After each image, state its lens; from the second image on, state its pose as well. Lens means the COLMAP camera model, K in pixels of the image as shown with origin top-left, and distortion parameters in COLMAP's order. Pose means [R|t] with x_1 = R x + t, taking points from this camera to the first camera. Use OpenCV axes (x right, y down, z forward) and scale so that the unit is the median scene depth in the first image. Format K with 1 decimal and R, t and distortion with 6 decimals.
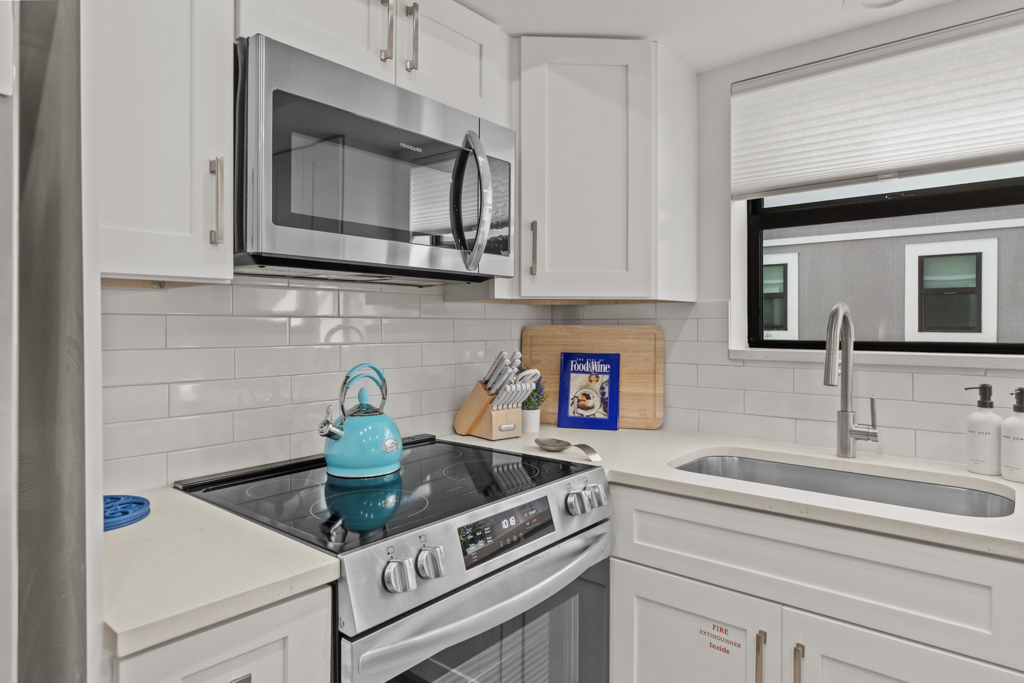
lens RADIAL K [[621.1, 0, 495.5], [0, 621.1, 317.8], [0, 0, 1]] dist [0.028995, 0.000139]
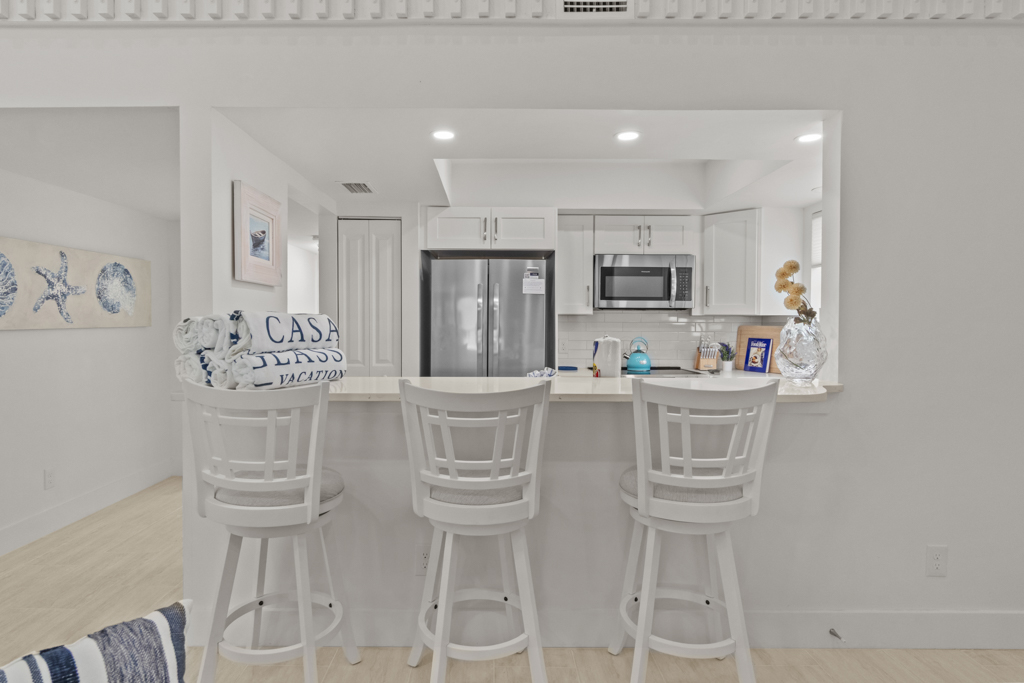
lens RADIAL K [[559.3, 0, 511.6], [0, 559.3, 337.0], [0, 0, 1]] dist [0.005601, 0.001101]
pose [[0.645681, 0.020048, -0.763344, 1.137204], [0.005534, 0.999506, 0.030931, -0.015156], [0.763588, -0.024196, 0.645251, -0.989892]]
